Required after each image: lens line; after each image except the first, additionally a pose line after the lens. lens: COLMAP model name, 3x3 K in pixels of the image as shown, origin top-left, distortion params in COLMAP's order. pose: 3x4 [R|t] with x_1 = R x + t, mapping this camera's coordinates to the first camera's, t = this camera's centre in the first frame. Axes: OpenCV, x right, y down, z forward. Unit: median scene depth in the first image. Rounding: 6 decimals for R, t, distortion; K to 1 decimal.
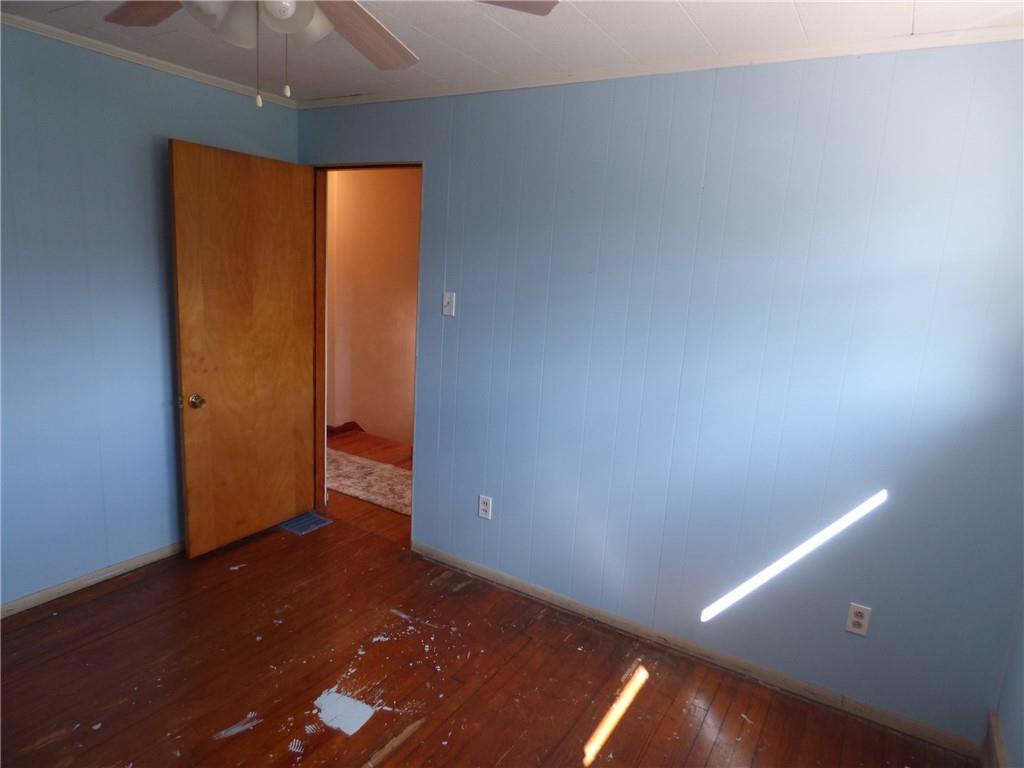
lens RADIAL K [[618.5, 0, 512.3], [0, 618.5, 383.4], [0, 0, 1]] dist [-0.011825, -0.007946]
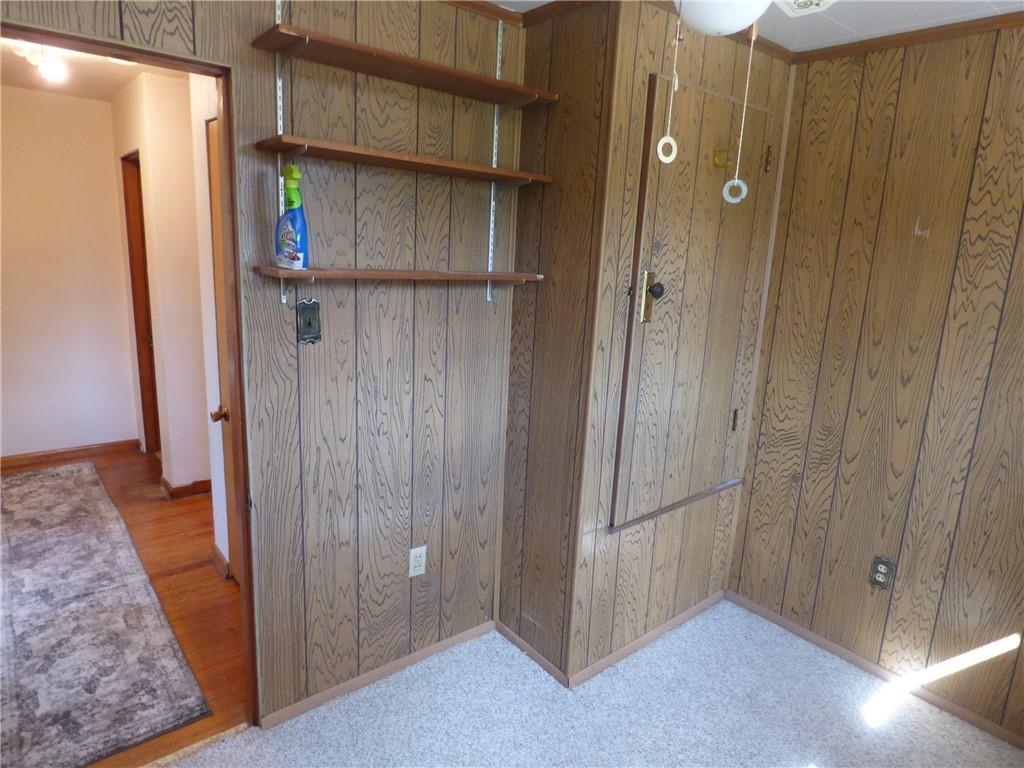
lens RADIAL K [[618.5, 0, 511.5], [0, 618.5, 382.2], [0, 0, 1]] dist [-0.011825, -0.007946]
pose [[0.948858, 0.054587, -0.310948, 0.339205], [-0.054519, 0.998473, 0.008917, -0.090078], [0.310960, 0.008492, 0.950385, 0.556556]]
